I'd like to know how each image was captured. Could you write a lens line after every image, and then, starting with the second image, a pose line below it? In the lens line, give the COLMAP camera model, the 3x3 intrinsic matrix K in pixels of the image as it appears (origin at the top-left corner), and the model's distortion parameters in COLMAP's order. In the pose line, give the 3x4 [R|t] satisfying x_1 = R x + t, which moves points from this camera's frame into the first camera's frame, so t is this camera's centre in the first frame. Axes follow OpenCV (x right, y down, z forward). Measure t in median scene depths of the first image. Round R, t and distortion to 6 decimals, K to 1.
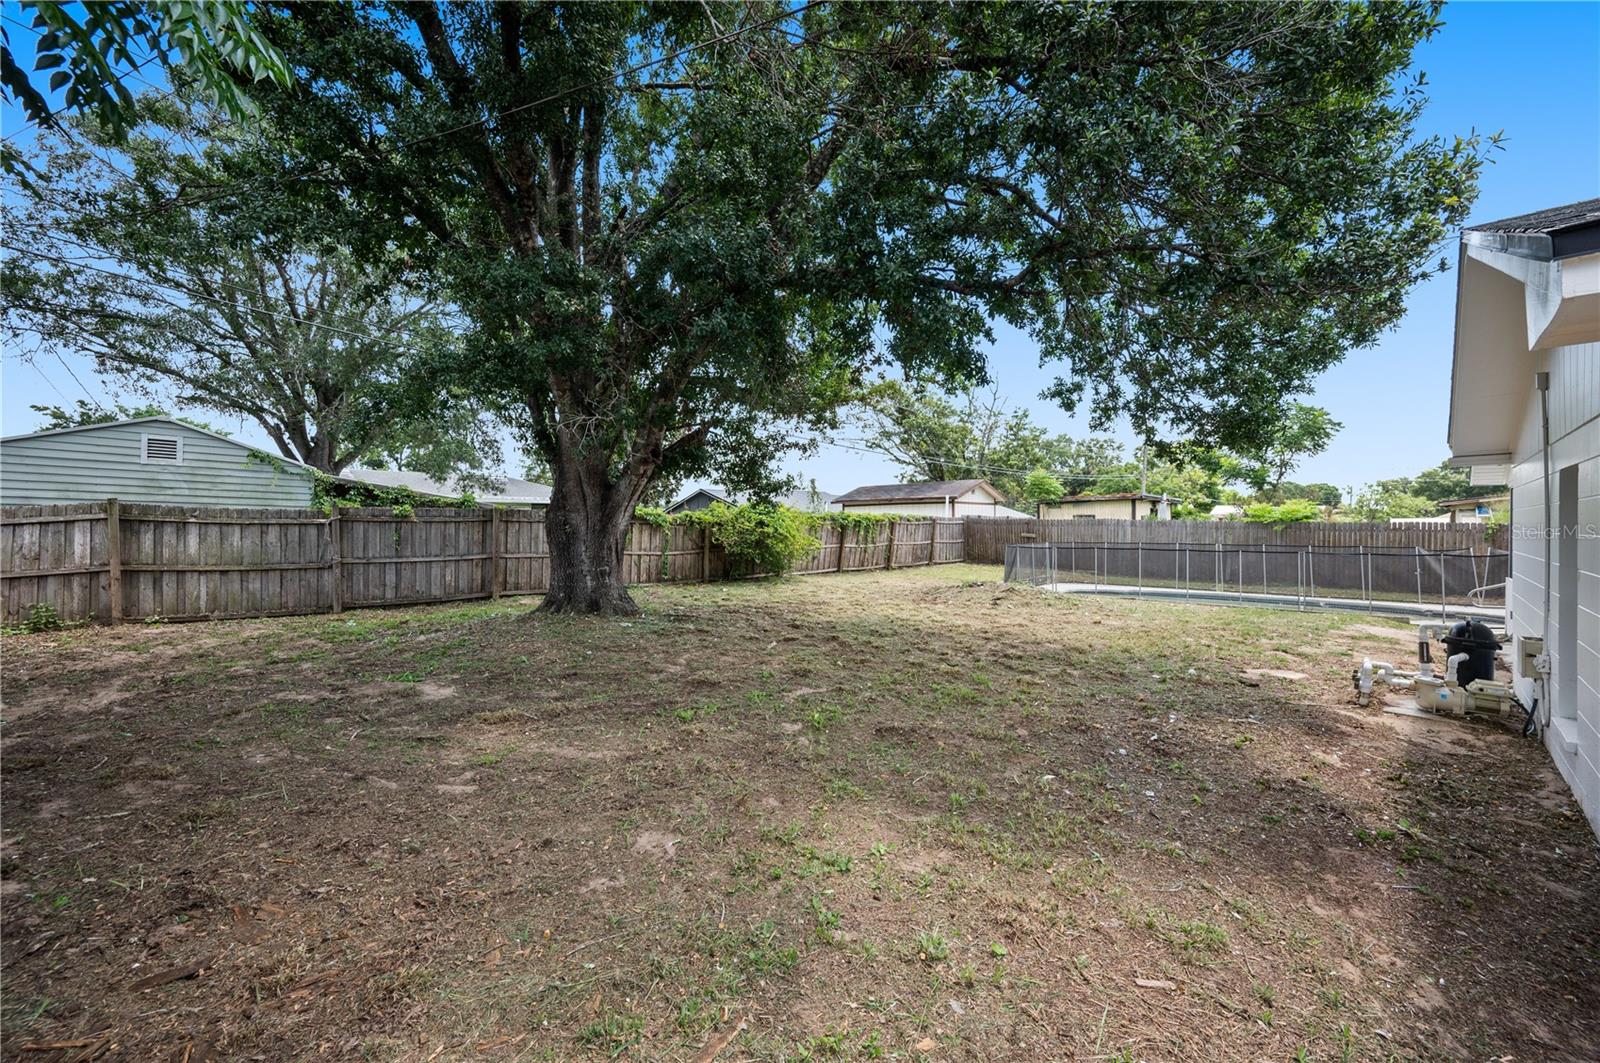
lens RADIAL K [[637.9, 0, 797.4], [0, 637.9, 530.1], [0, 0, 1]] dist [-0.007938, 0.000722]
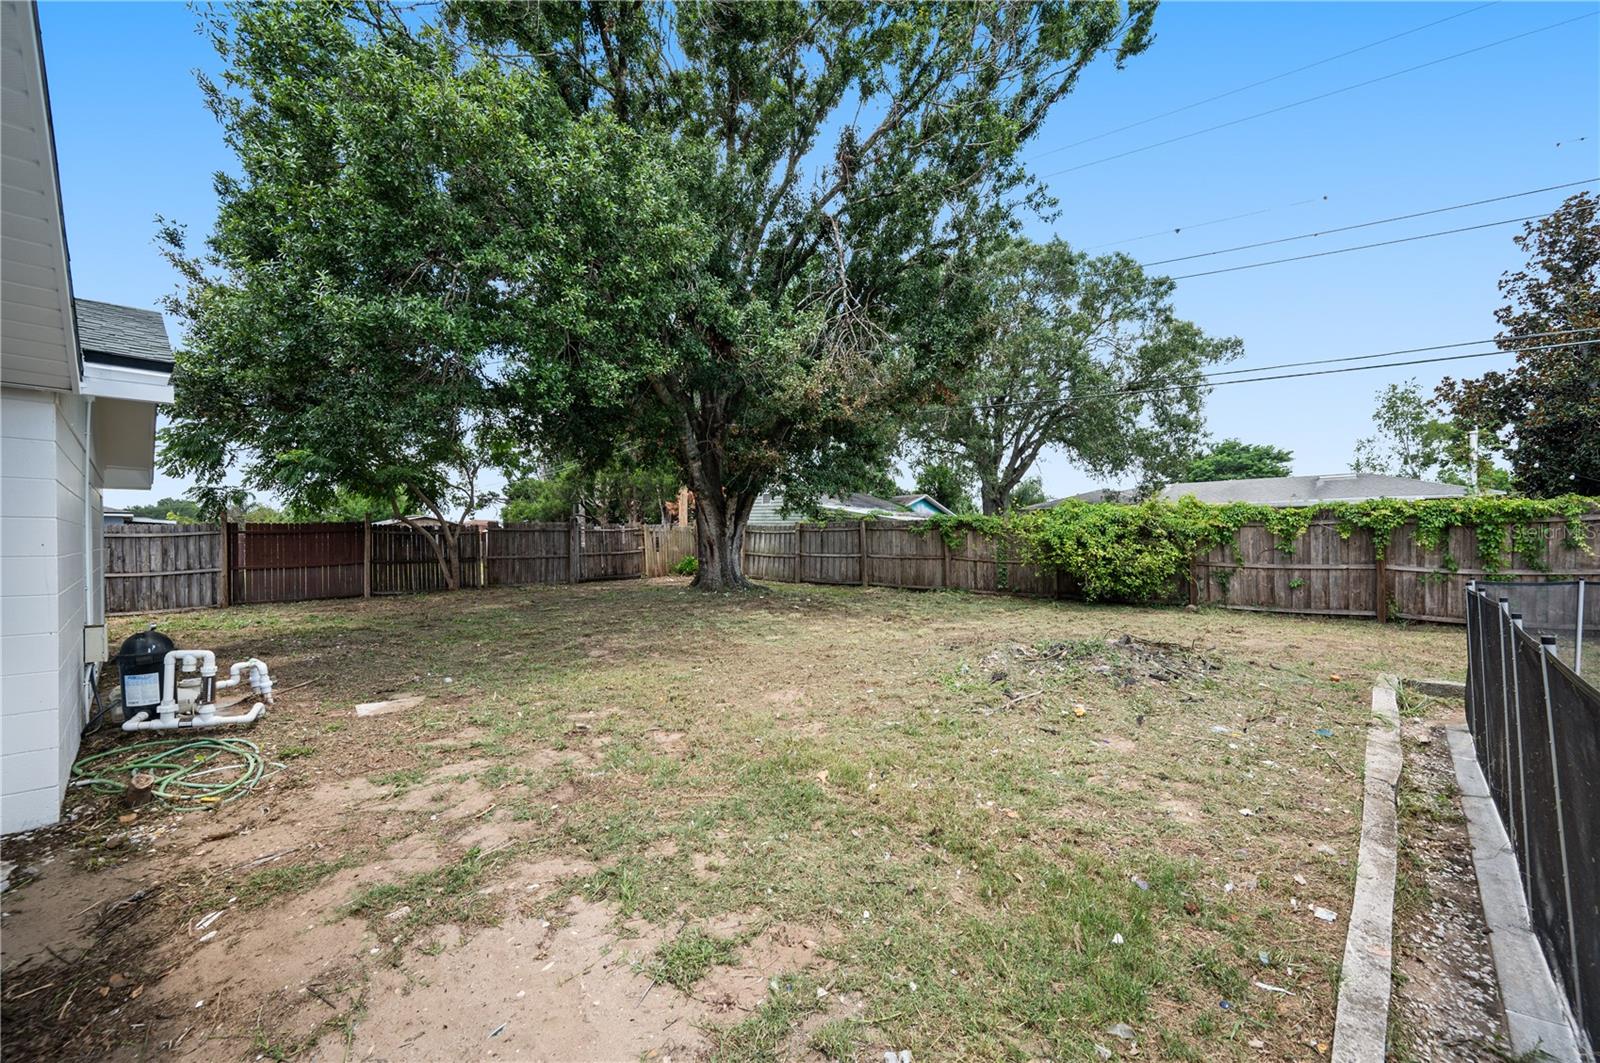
lens RADIAL K [[637.9, 0, 792.1], [0, 637.9, 541.0], [0, 0, 1]] dist [-0.007938, 0.000722]
pose [[0.039753, 0.011026, -0.999149, 0.932691], [-0.002317, 0.999937, 0.010942, -0.004187], [0.999207, 0.001880, 0.039776, 0.842595]]
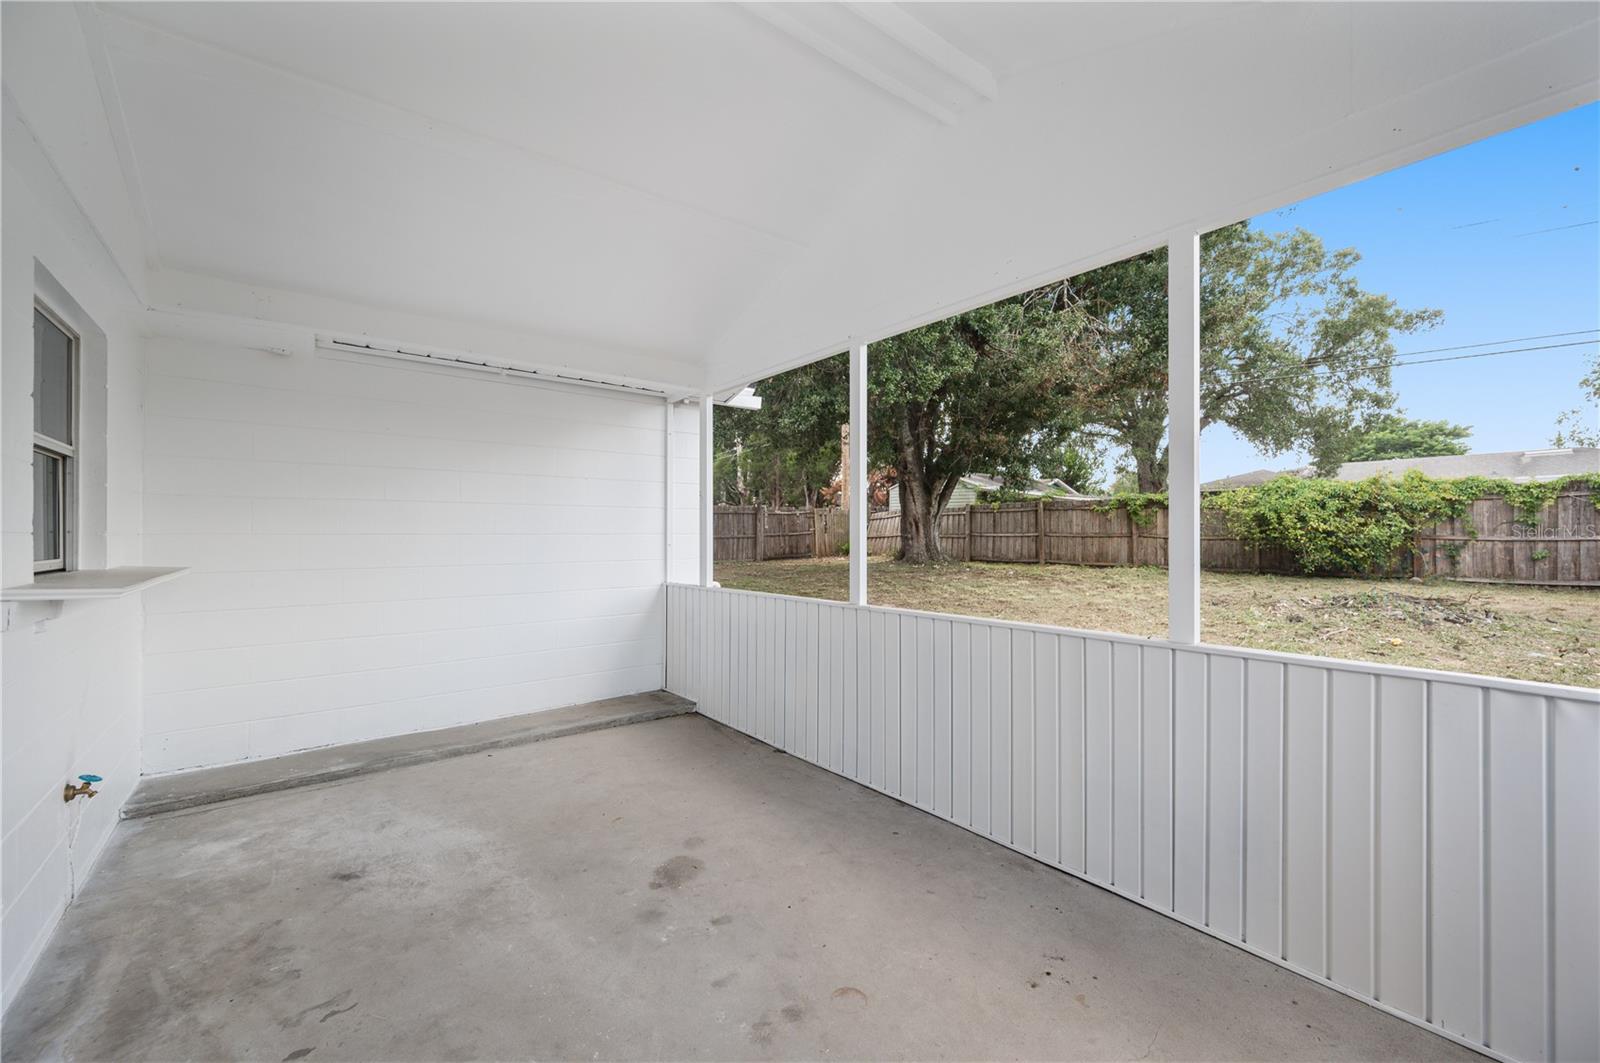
lens RADIAL K [[637.9, 0, 795.0], [0, 637.9, 530.4], [0, 0, 1]] dist [-0.007938, 0.000722]
pose [[-0.106952, 0.011902, -0.994193, 1.065169], [0.001408, 0.999929, 0.011819, 0.015404], [0.994263, -0.000136, -0.106961, 0.643190]]
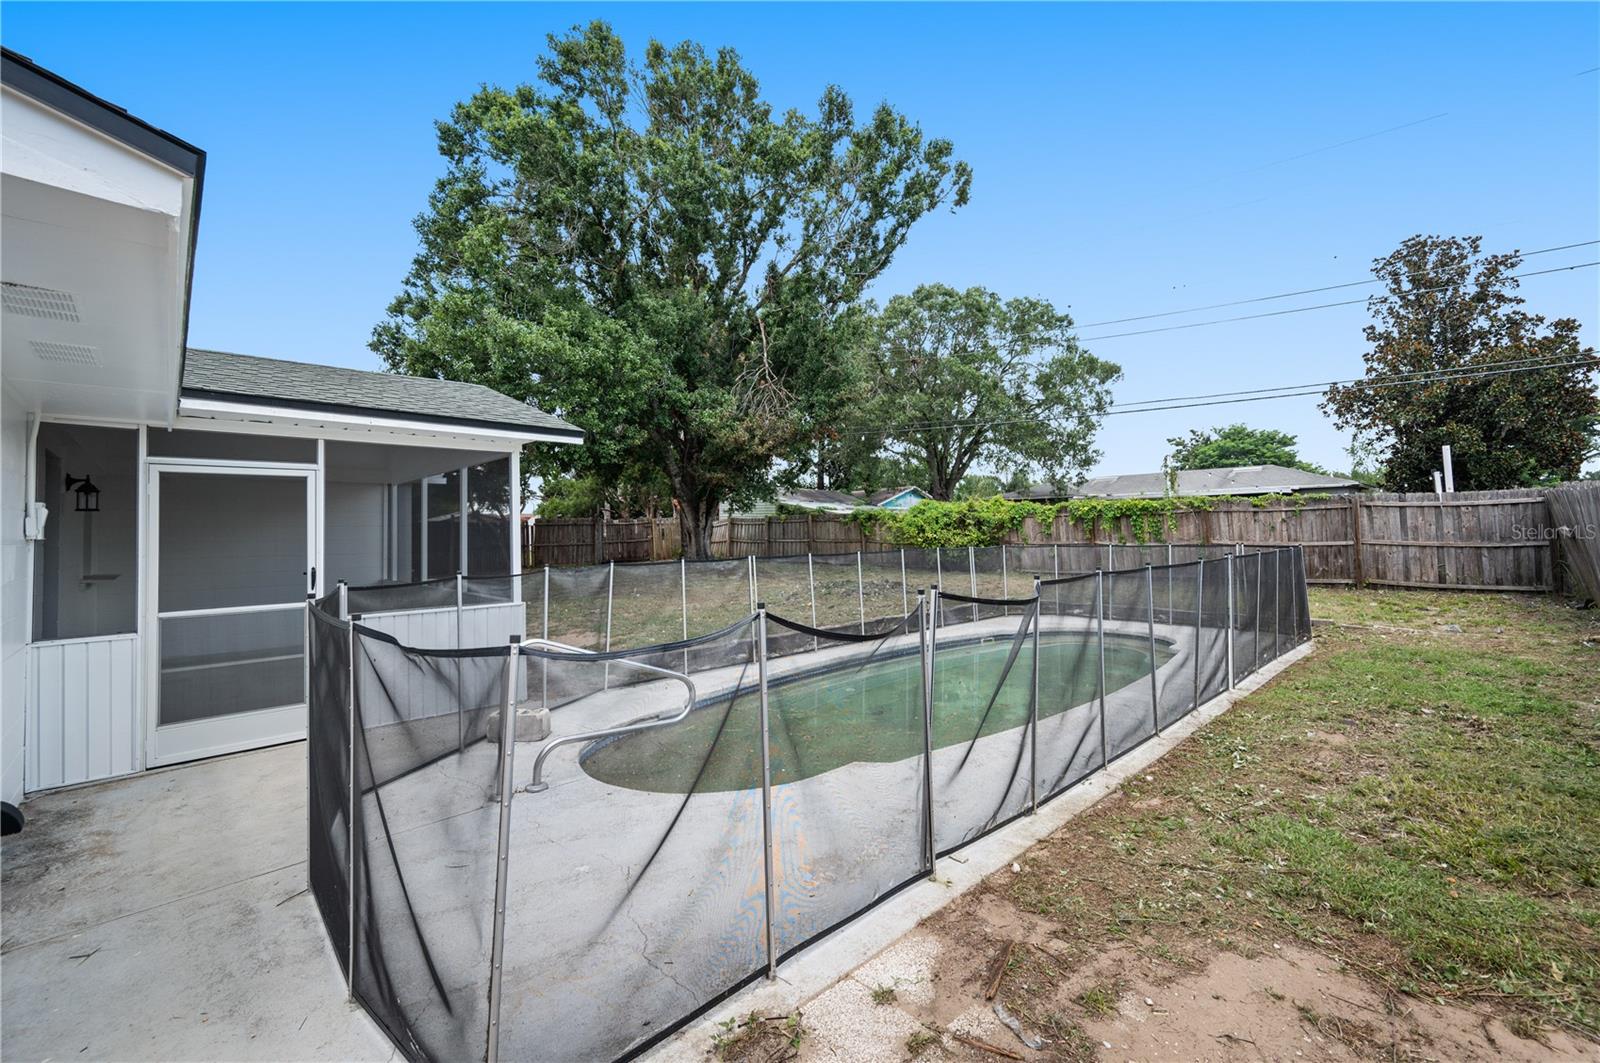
lens RADIAL K [[637.9, 0, 790.8], [0, 637.9, 497.7], [0, 0, 1]] dist [-0.007938, 0.000722]
pose [[-0.004150, -0.039349, -0.999217, 1.428693], [0.010460, 0.999169, -0.039391, -0.009340], [0.999937, -0.010616, -0.003735, 1.008419]]
